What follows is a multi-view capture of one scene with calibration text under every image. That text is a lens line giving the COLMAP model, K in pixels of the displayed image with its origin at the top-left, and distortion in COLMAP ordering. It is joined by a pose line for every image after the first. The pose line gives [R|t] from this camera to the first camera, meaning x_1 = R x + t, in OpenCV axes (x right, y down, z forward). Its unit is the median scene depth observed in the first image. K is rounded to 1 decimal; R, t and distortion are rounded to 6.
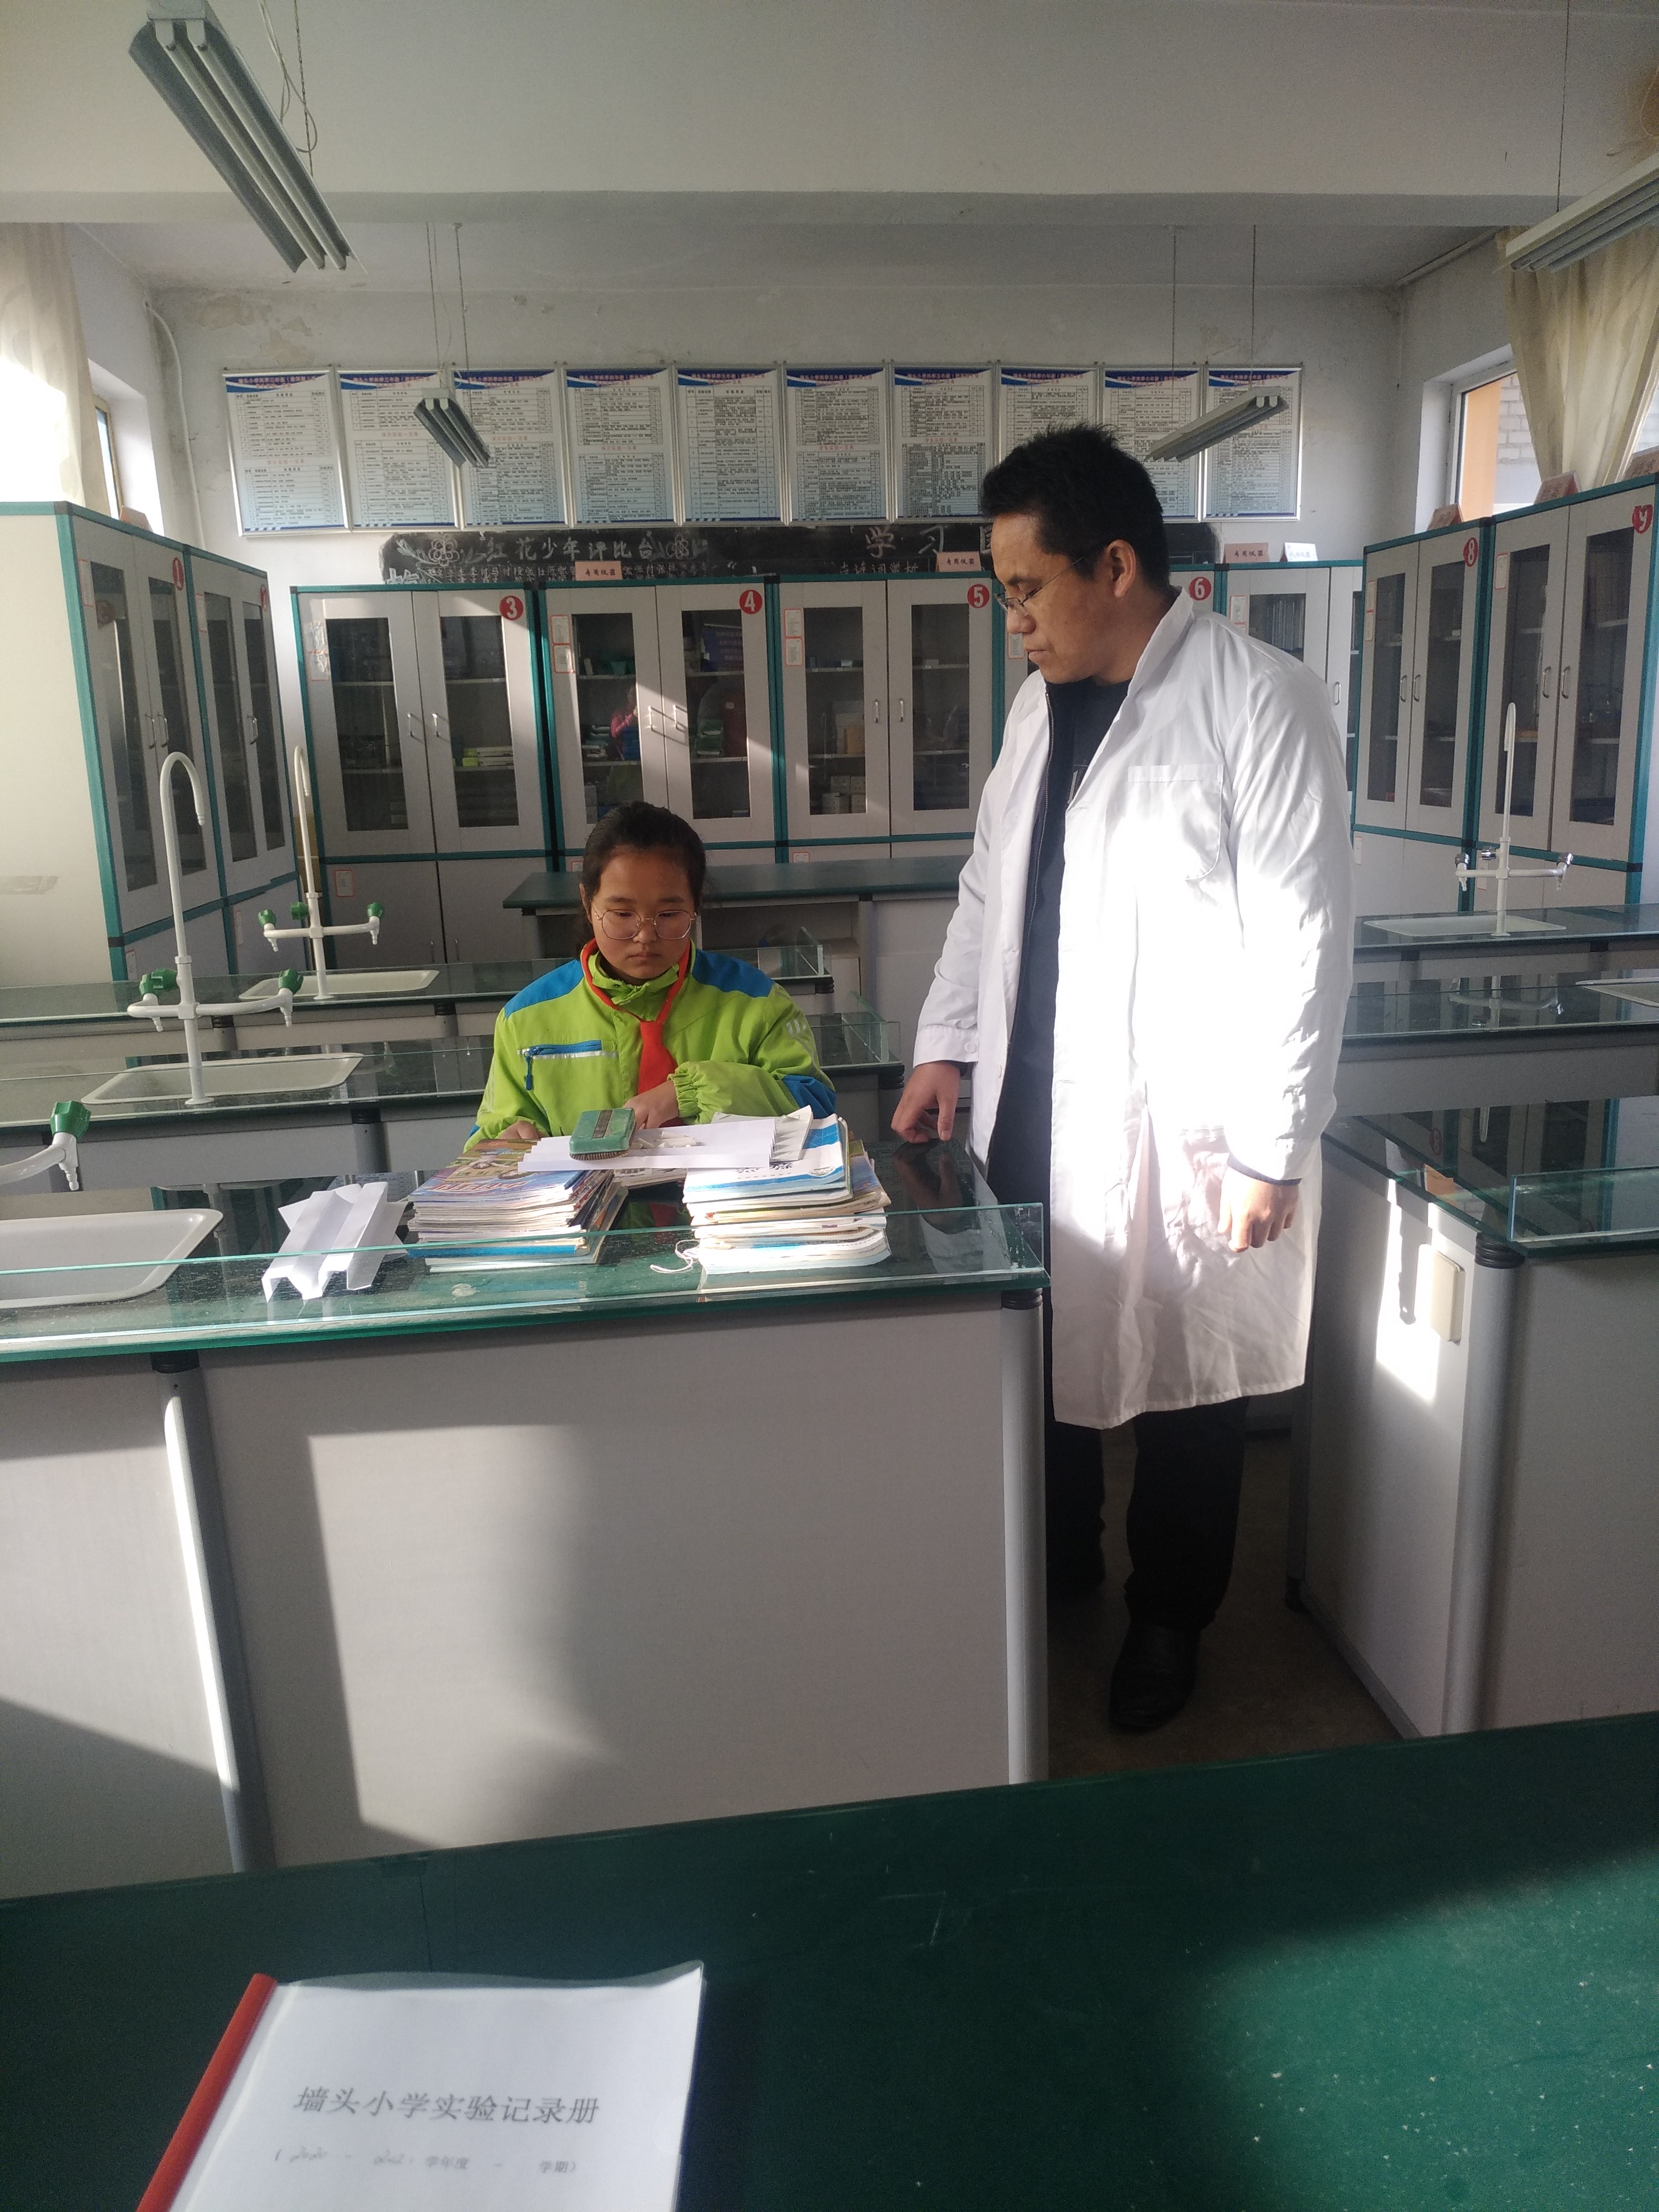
lens RADIAL K [[1570.2, 0, 840.6], [0, 1570.2, 1111.8], [0, 0, 1]] dist [-0.006330, -0.006446]
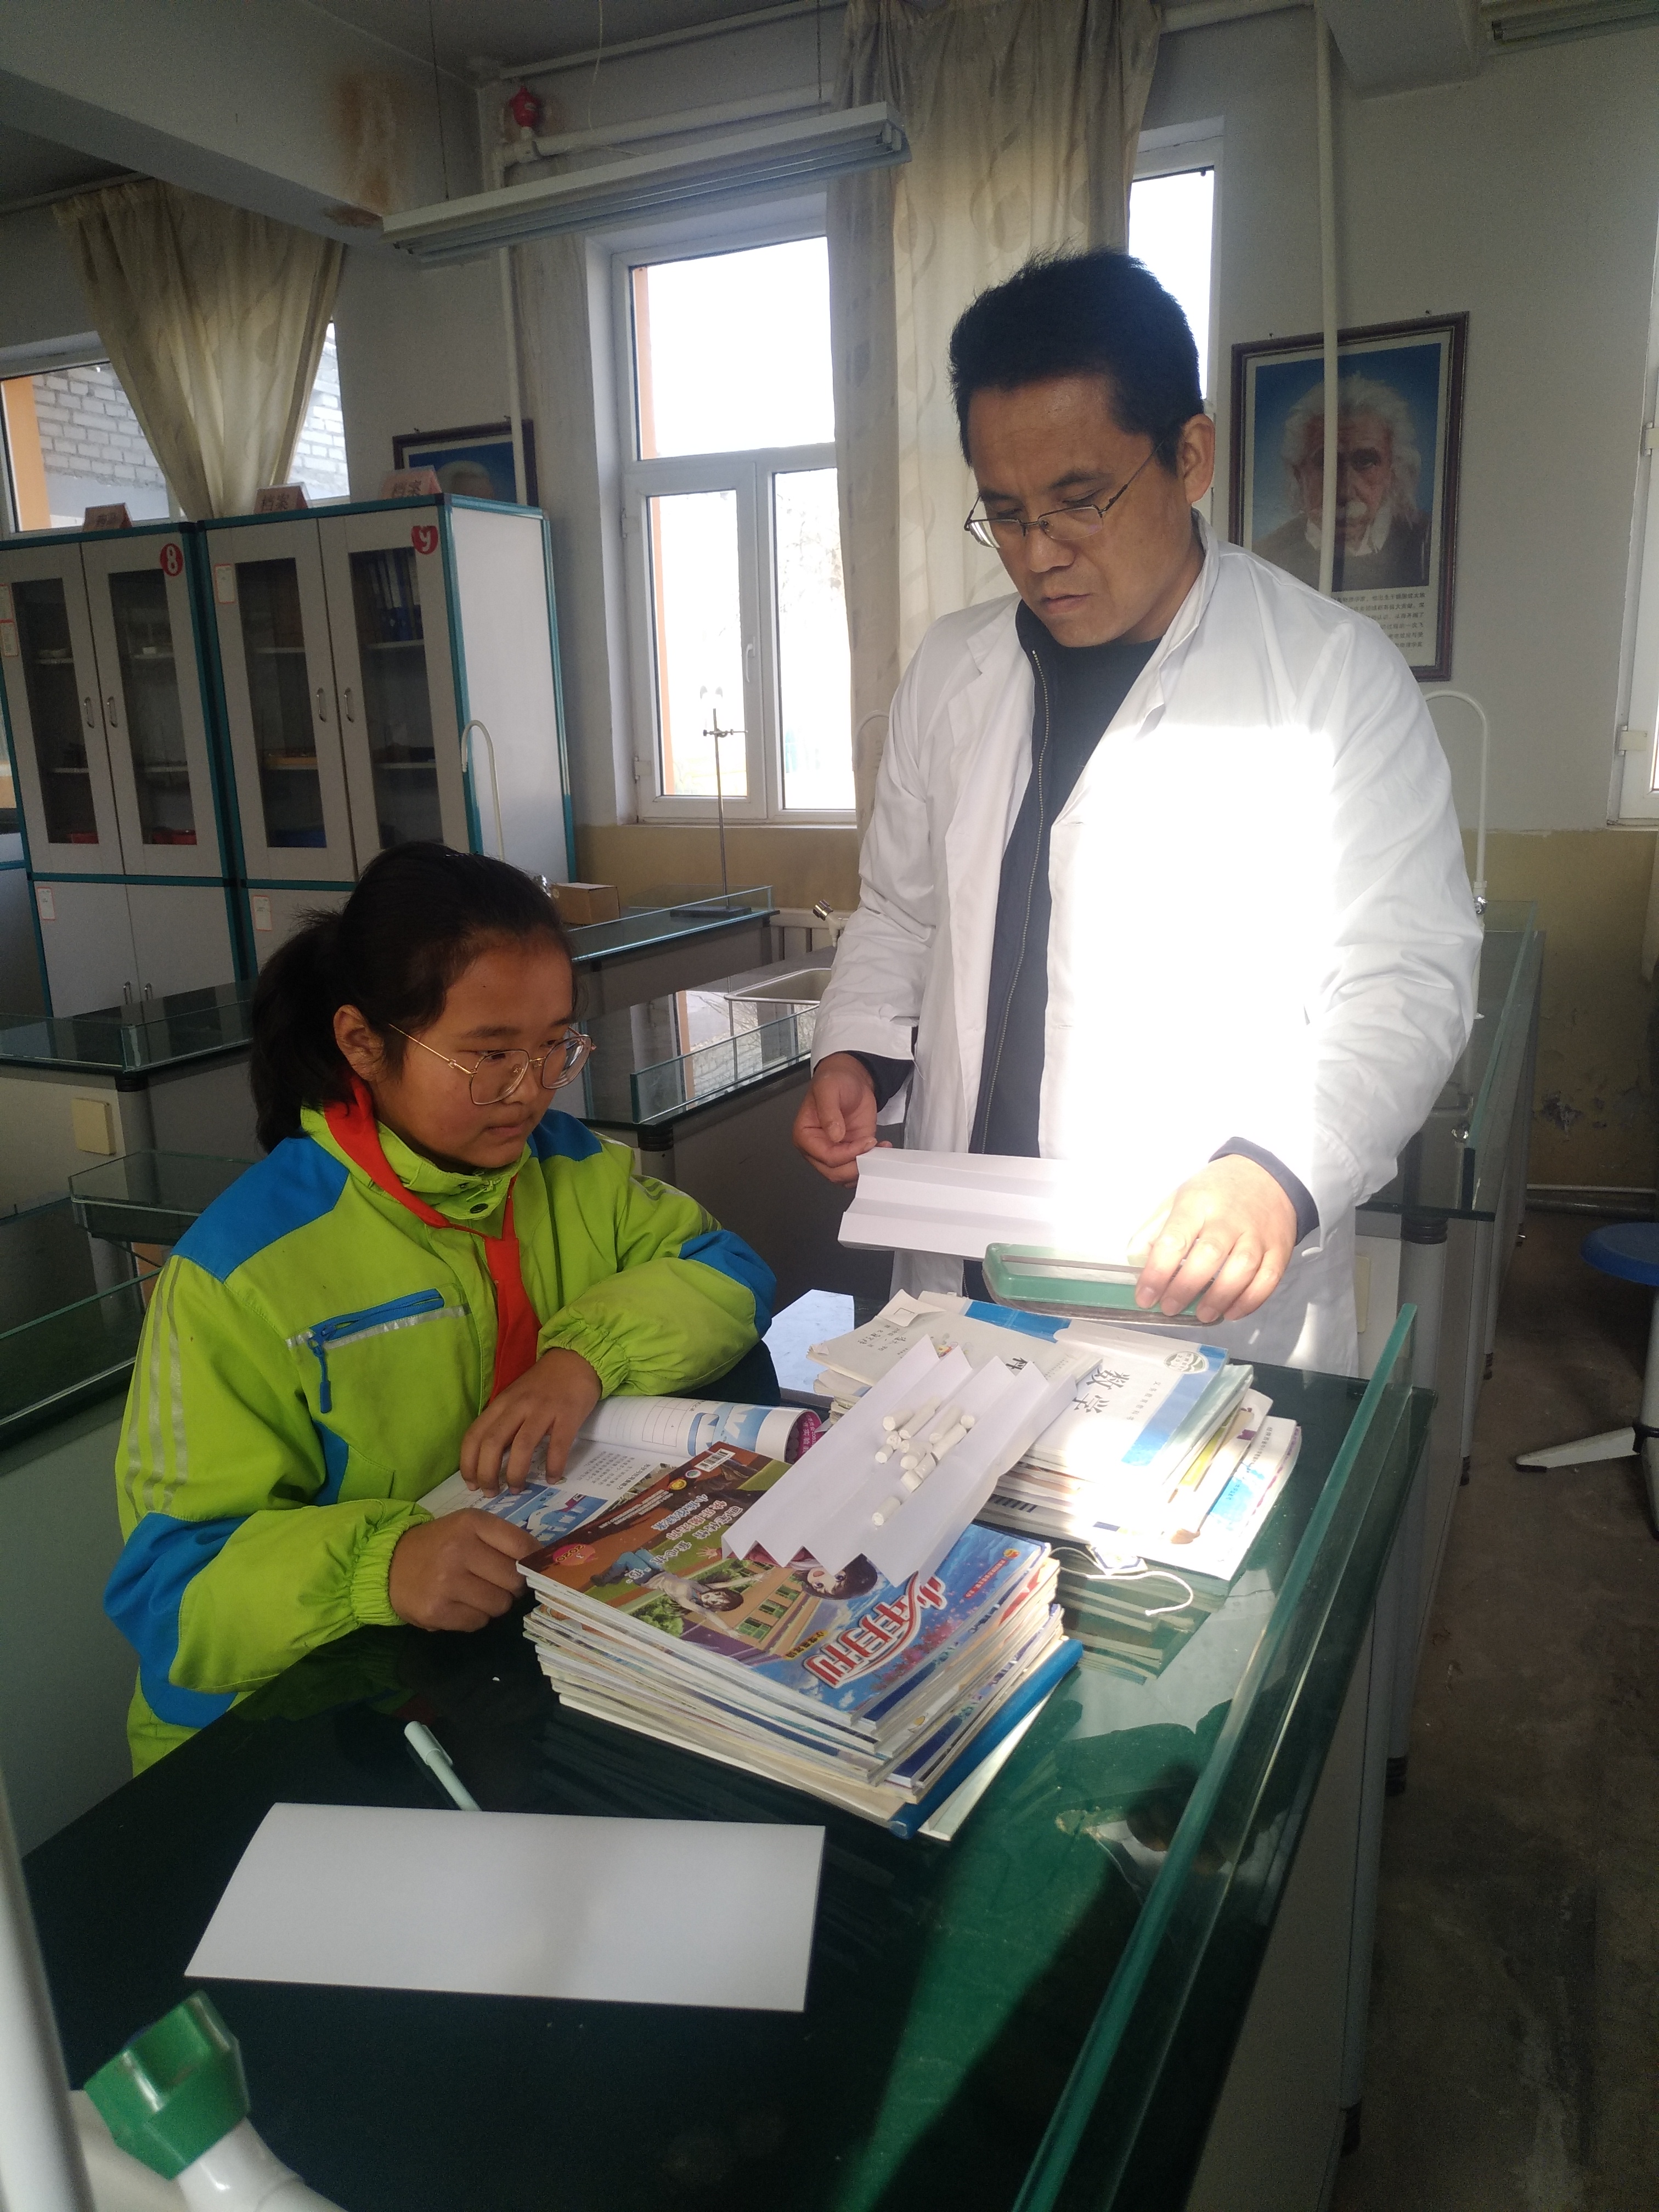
lens RADIAL K [[1570.2, 0, 826.6], [0, 1570.2, 1120.1], [0, 0, 1]] dist [-0.006330, -0.006446]
pose [[0.530084, -0.191708, 0.825989, -0.162602], [0.210214, 0.973409, 0.091017, -0.039657], [-0.821475, 0.125388, 0.556289, 0.191775]]
